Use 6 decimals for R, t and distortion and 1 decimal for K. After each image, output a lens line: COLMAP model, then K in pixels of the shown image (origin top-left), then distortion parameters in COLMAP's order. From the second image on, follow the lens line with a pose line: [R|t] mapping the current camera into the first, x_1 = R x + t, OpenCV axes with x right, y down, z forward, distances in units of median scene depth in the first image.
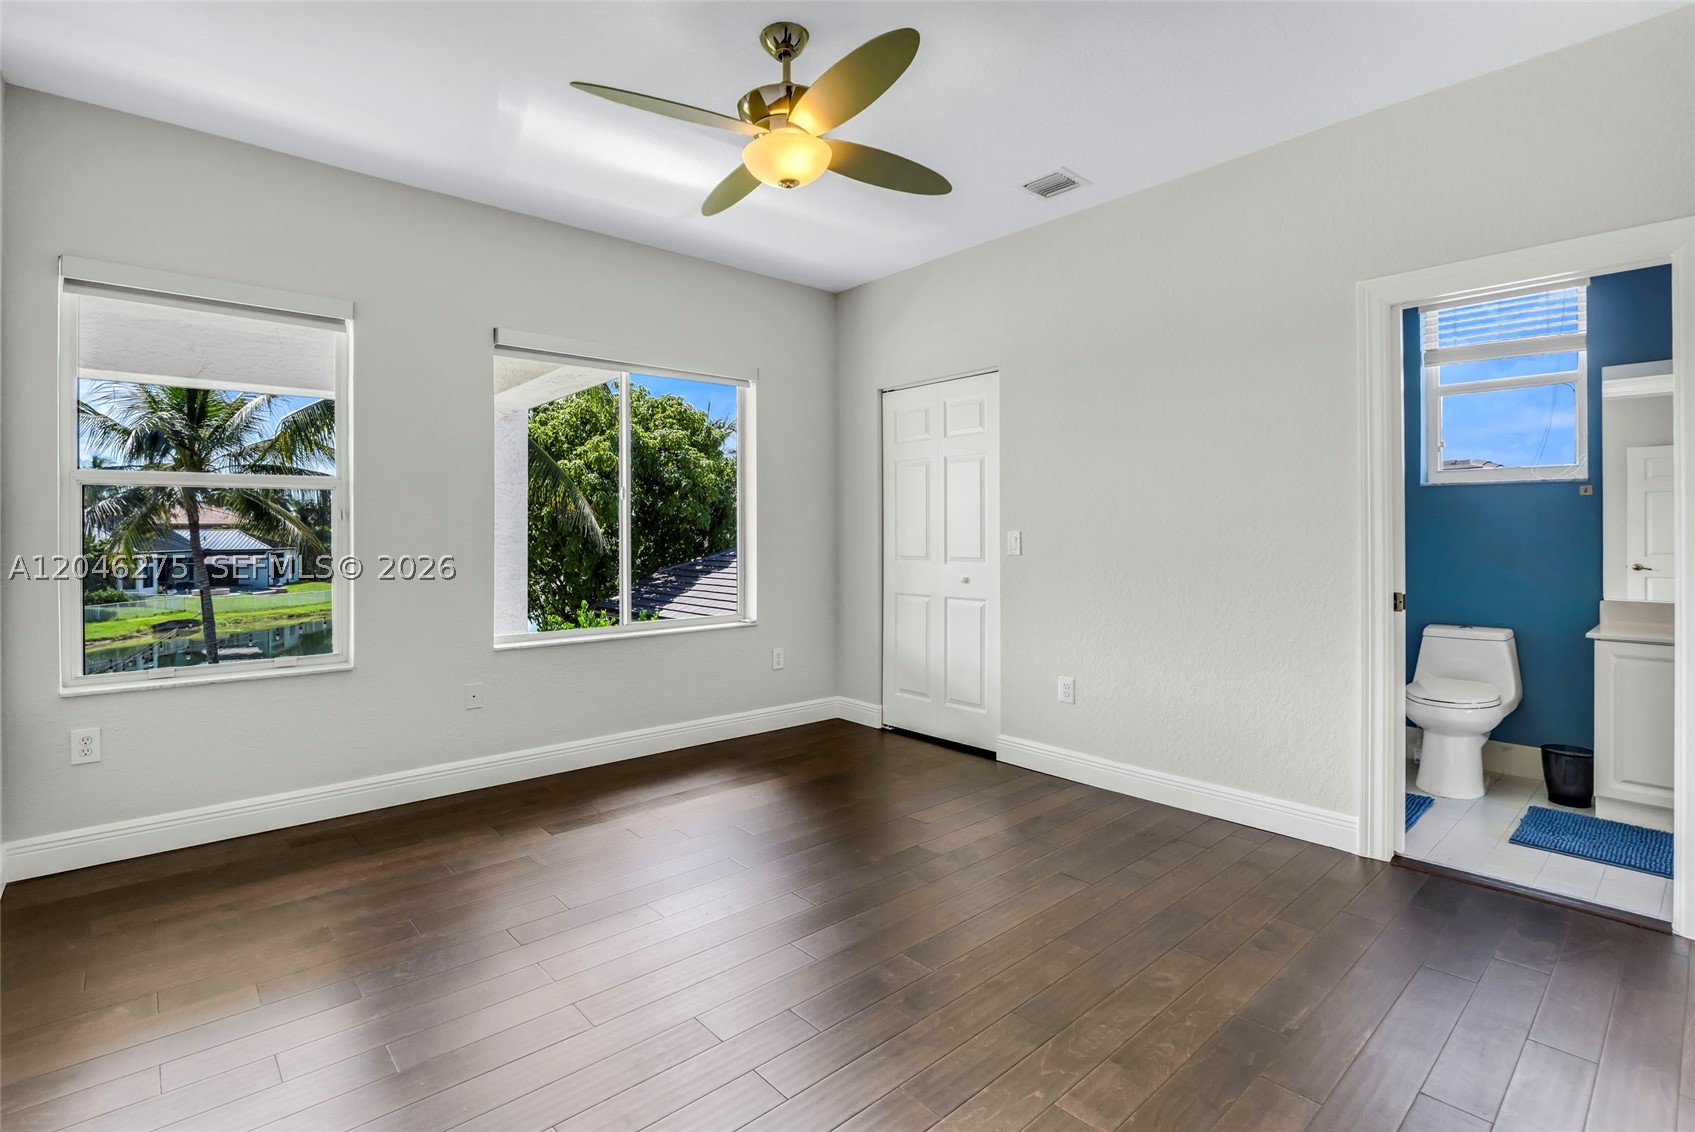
lens RADIAL K [[791.4, 0, 838.5], [0, 791.4, 520.8], [0, 0, 1]] dist [-0.026919, -0.000359]
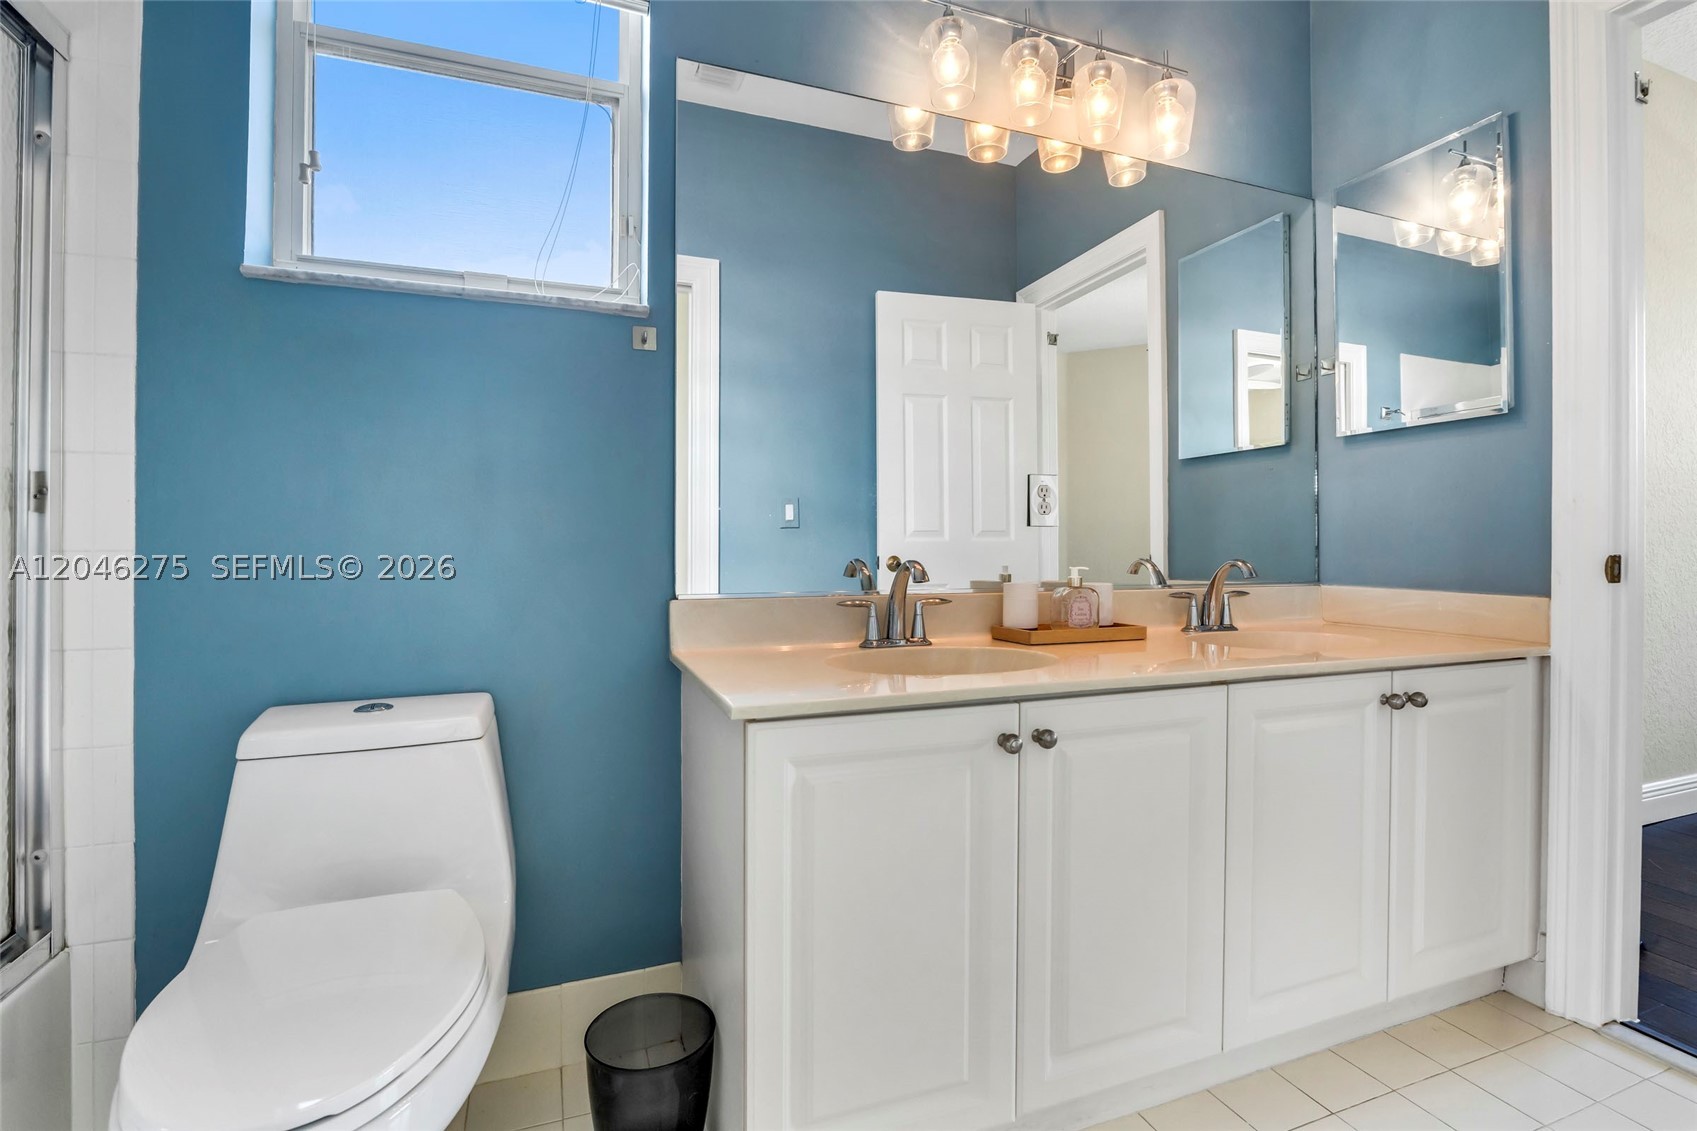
lens RADIAL K [[792.3, 0, 845.7], [0, 792.3, 552.9], [0, 0, 1]] dist [-0.026919, -0.000359]
pose [[0.360865, 0.001864, 0.932616, 0.610659], [-0.001749, 0.999998, -0.001322, 0.075993], [-0.932616, -0.001154, 0.360868, 0.743557]]
